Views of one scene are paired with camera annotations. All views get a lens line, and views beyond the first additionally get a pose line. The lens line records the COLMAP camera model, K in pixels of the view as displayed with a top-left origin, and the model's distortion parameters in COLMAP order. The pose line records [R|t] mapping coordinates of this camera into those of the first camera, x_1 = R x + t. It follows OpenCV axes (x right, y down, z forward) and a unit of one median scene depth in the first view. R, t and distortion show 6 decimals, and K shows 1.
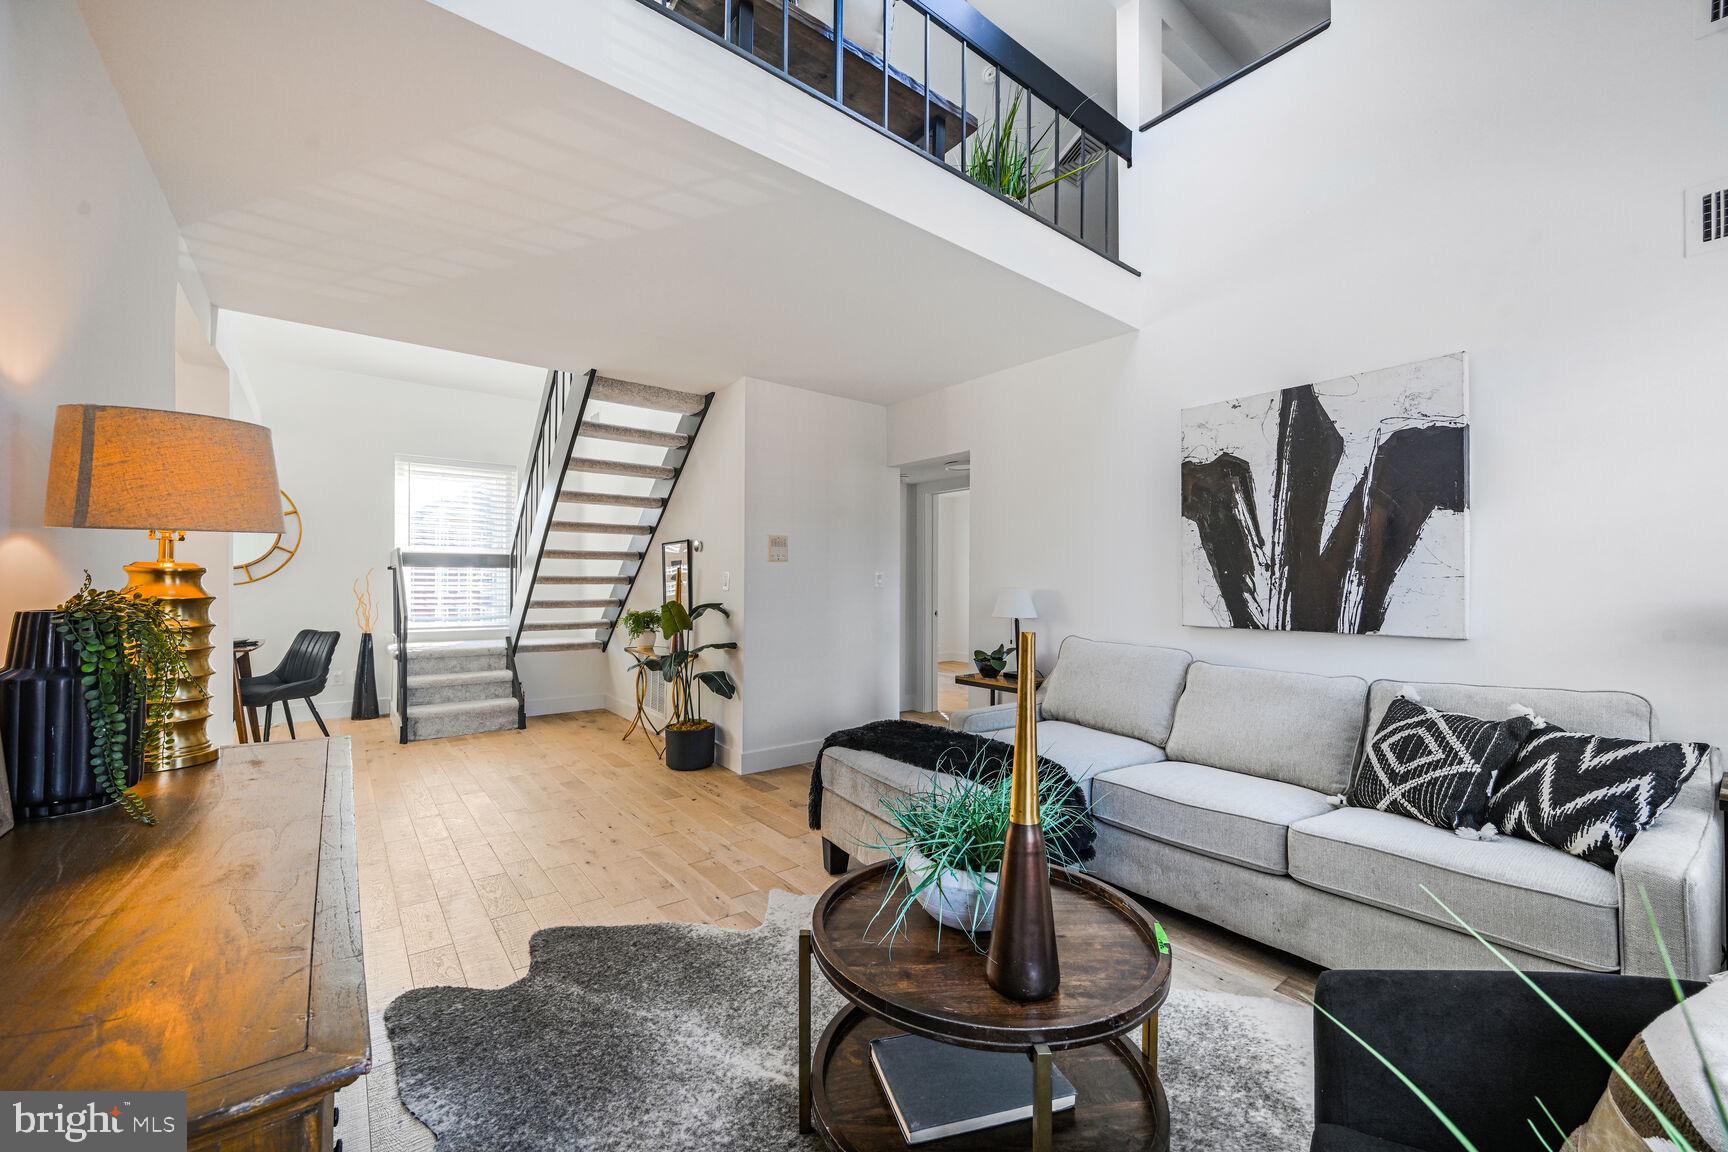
lens RADIAL K [[679.2, 0, 864.0], [0, 679.2, 576.0], [0, 0, 1]] dist [0.001153, 0.000065]
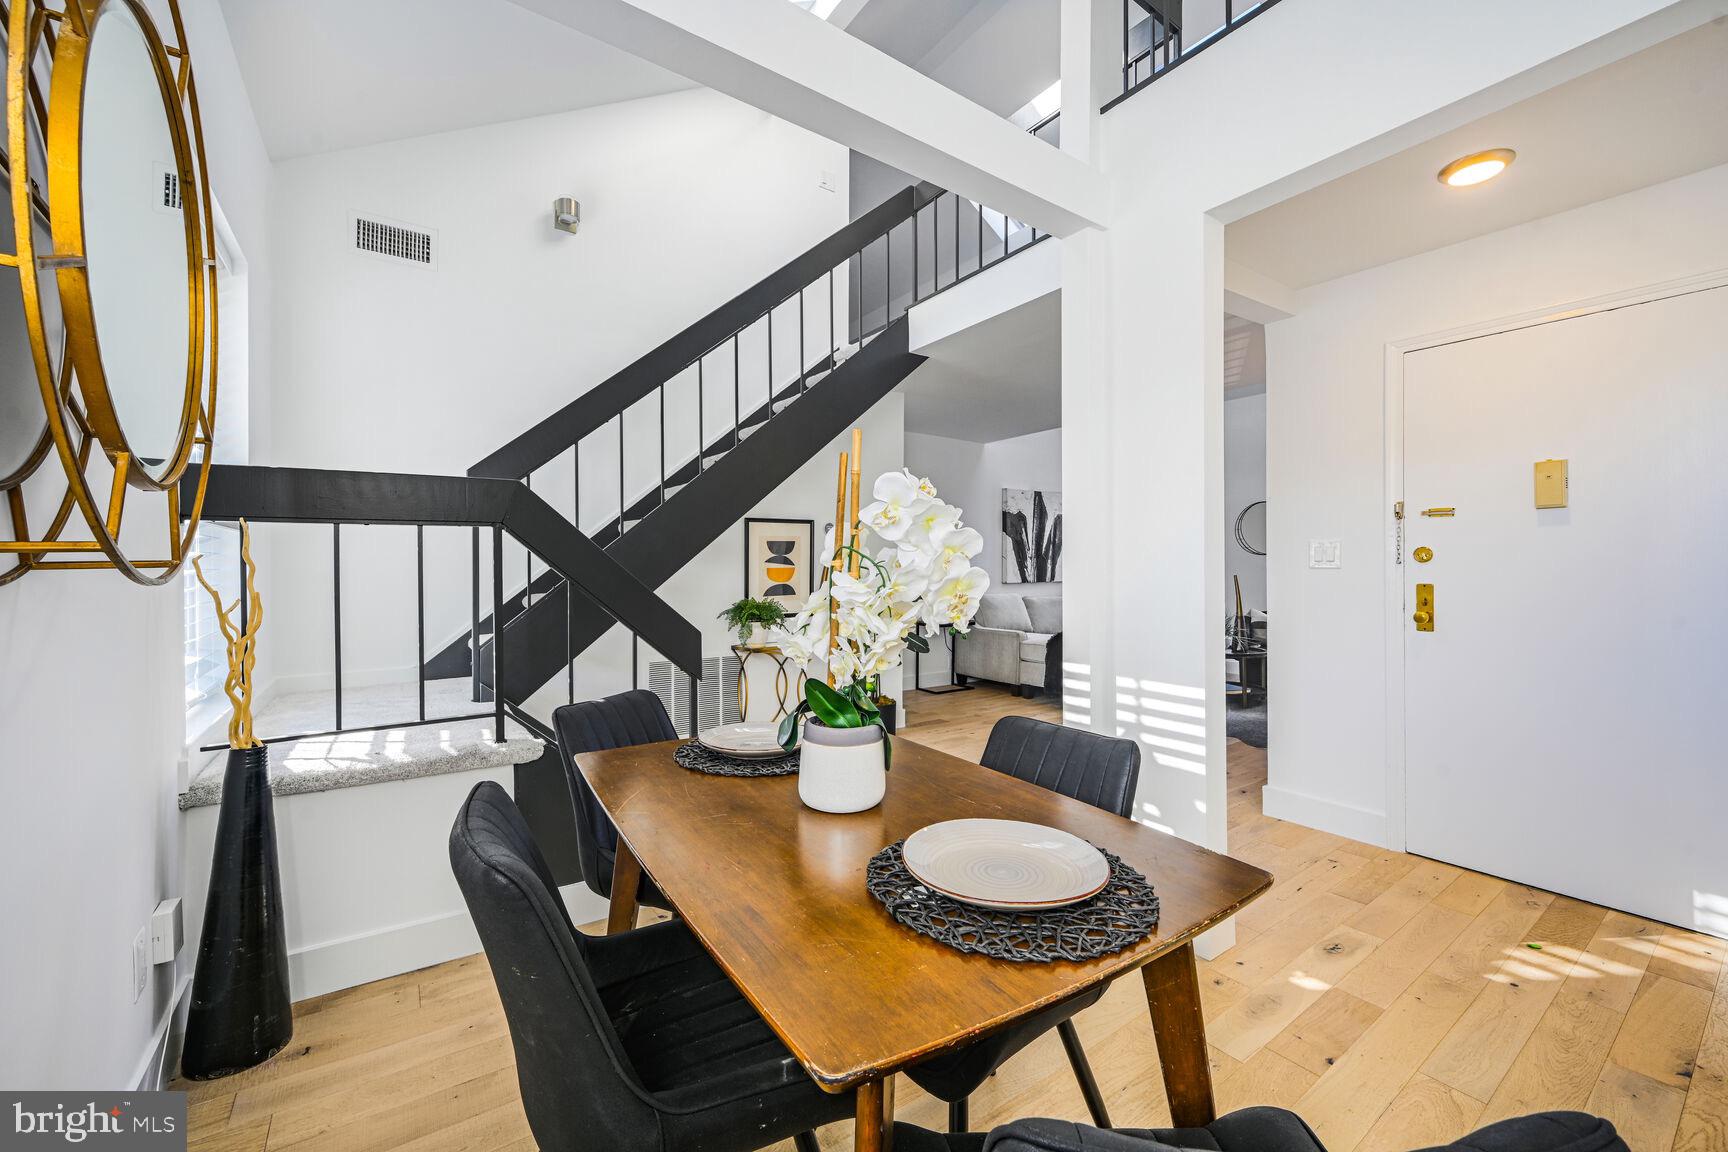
lens RADIAL K [[682.5, 0, 888.5], [0, 682.5, 571.2], [0, 0, 1]] dist [0.000088, -0.000033]
pose [[0.045125, -0.011189, 0.998919, -1.999256], [-0.005770, 0.999918, 0.011461, 0.008942], [-0.998965, -0.006281, 0.045057, 1.409713]]
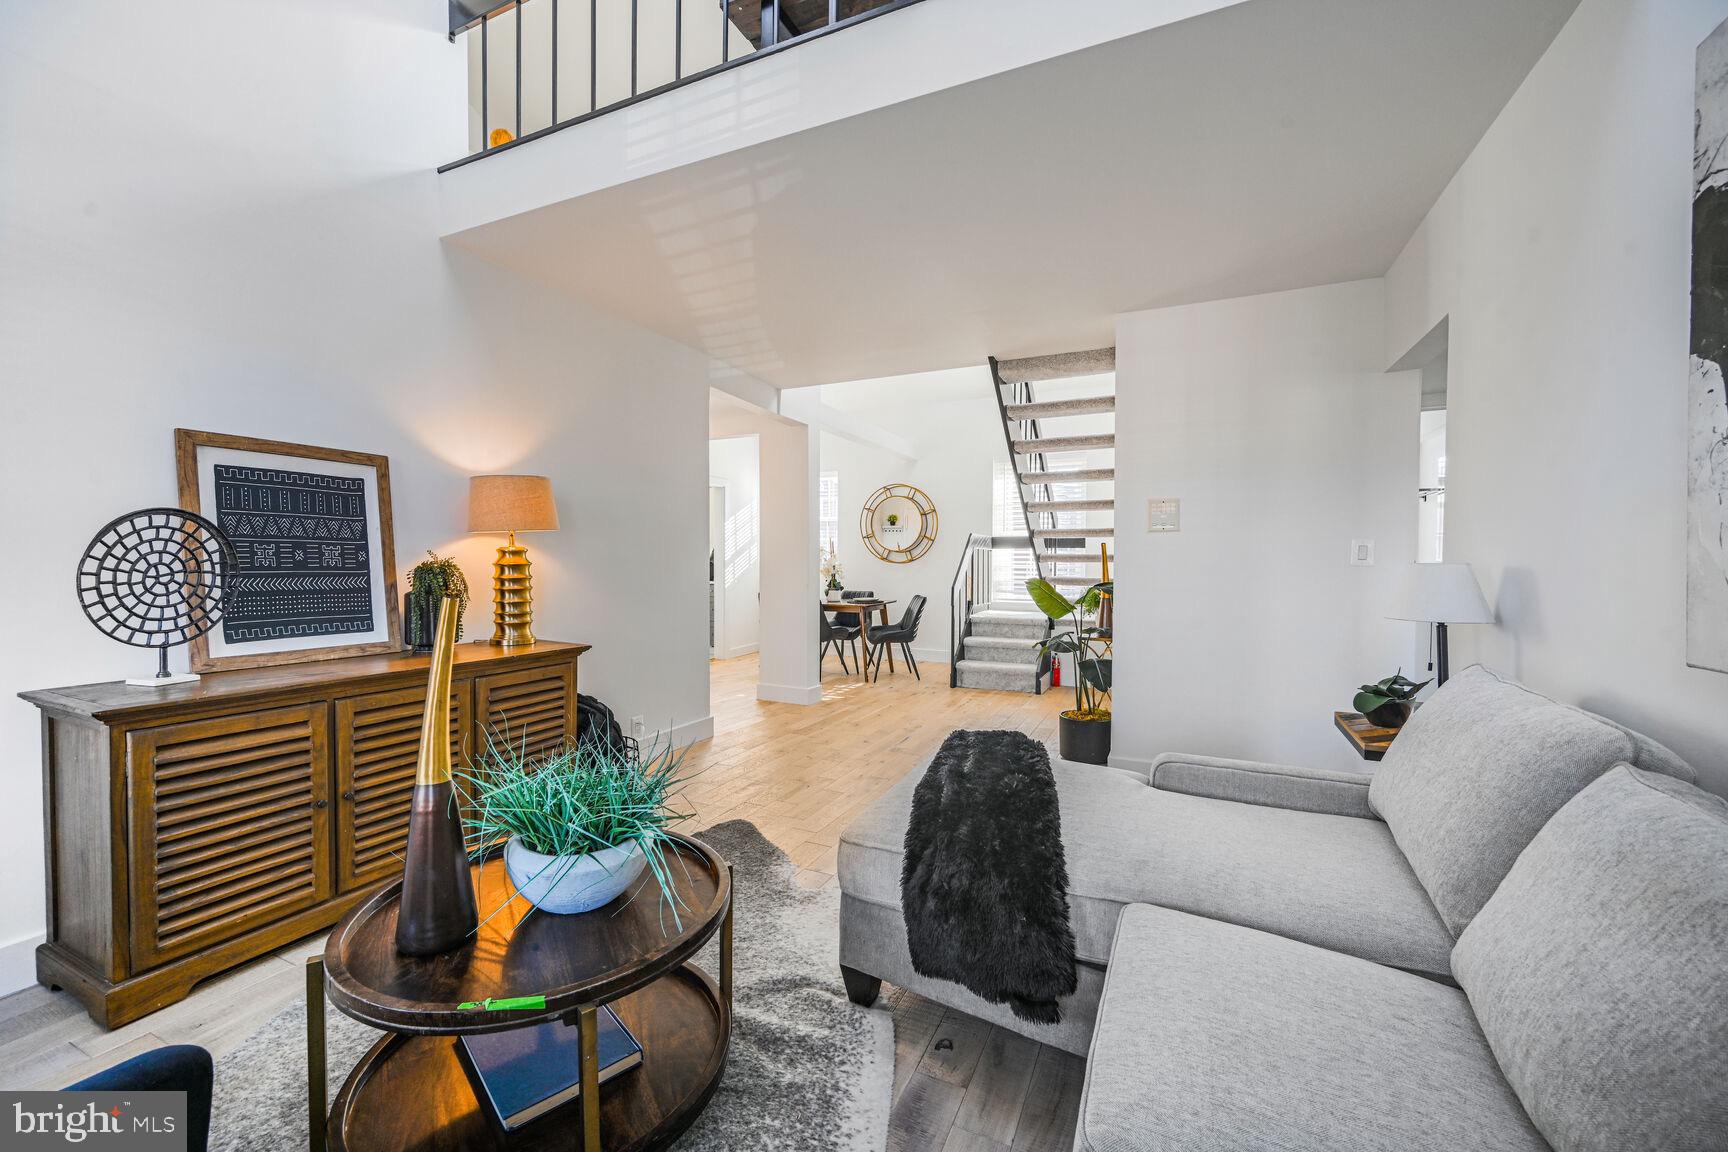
lens RADIAL K [[682.5, 0, 888.5], [0, 682.5, 571.2], [0, 0, 1]] dist [0.000088, -0.000033]
pose [[0.452915, 0.009407, -0.891504, 0.659045], [0.007437, 0.999870, 0.014329, 0.016092], [0.891522, -0.013119, 0.452786, 0.522021]]
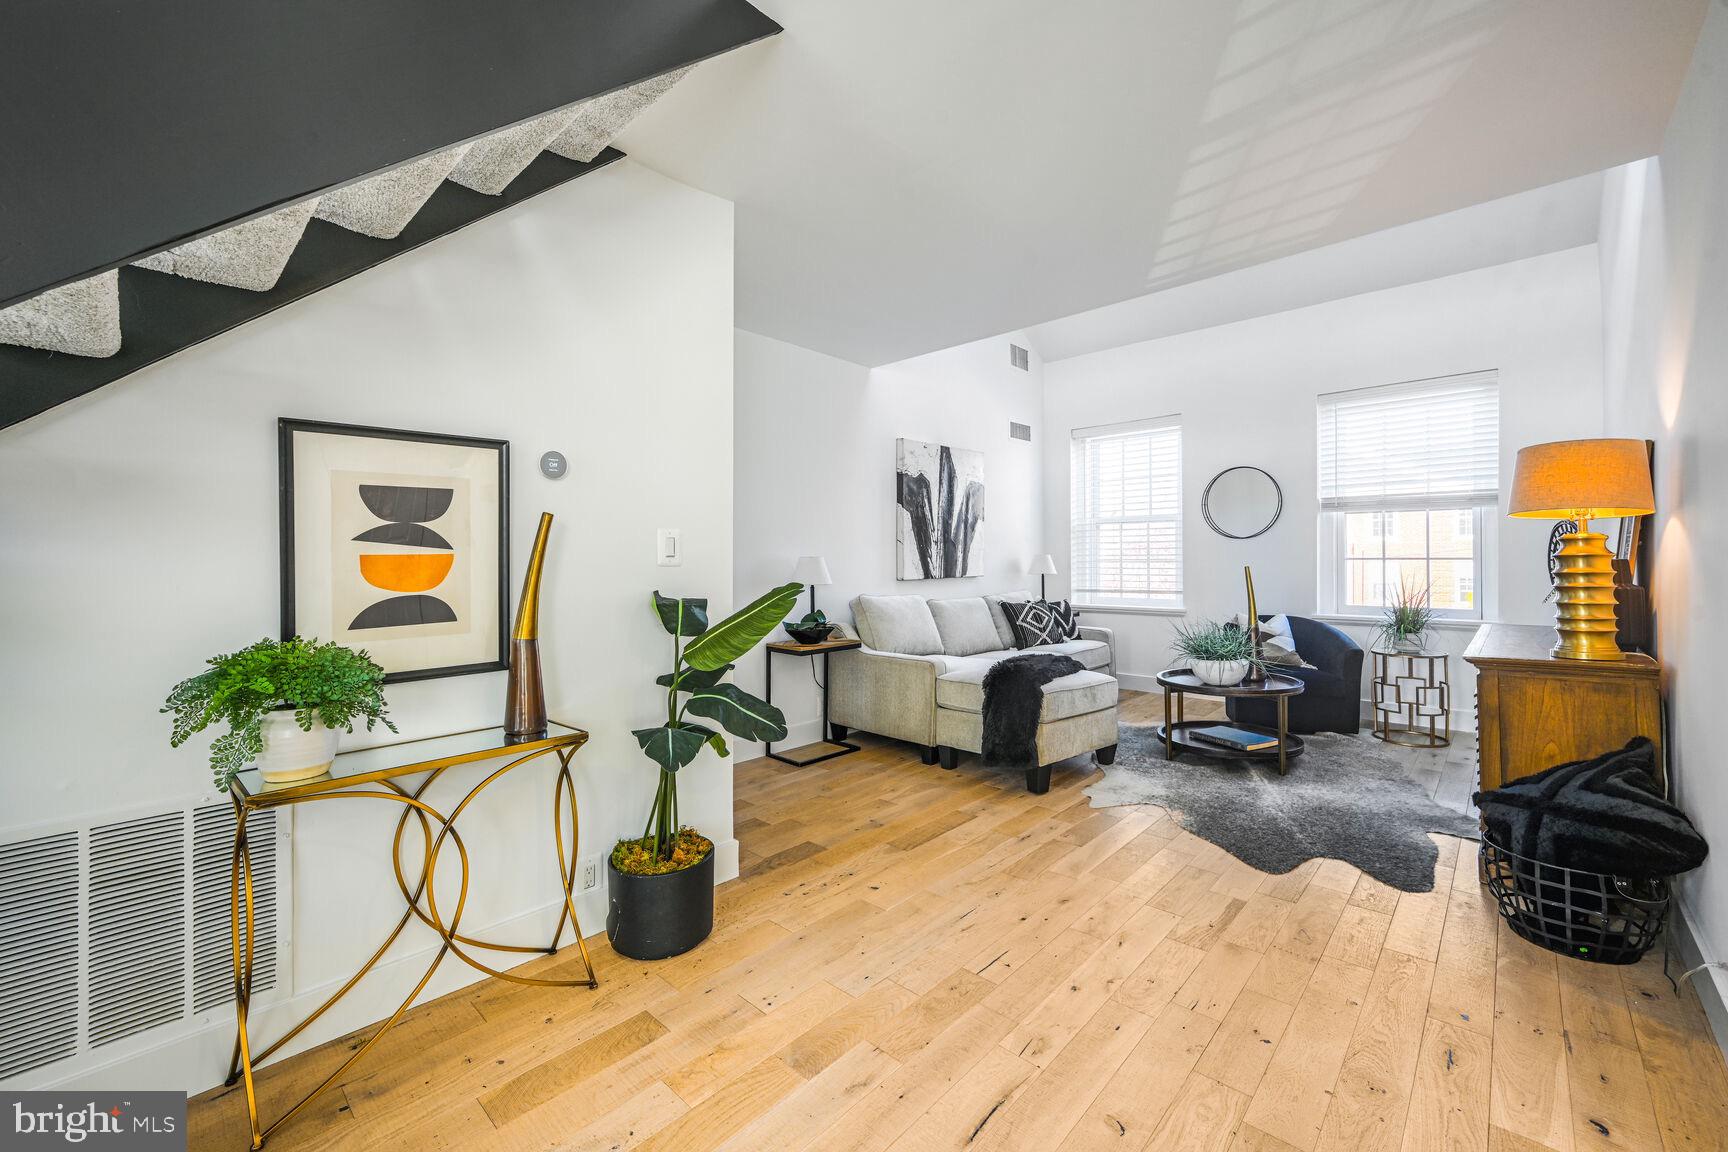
lens RADIAL K [[682.5, 0, 888.5], [0, 682.5, 571.2], [0, 0, 1]] dist [0.000088, -0.000033]
pose [[-0.161560, -0.022712, 0.986602, -1.127760], [-0.003555, 0.999742, 0.022432, 0.019968], [-0.986856, 0.000117, -0.161599, 1.396422]]
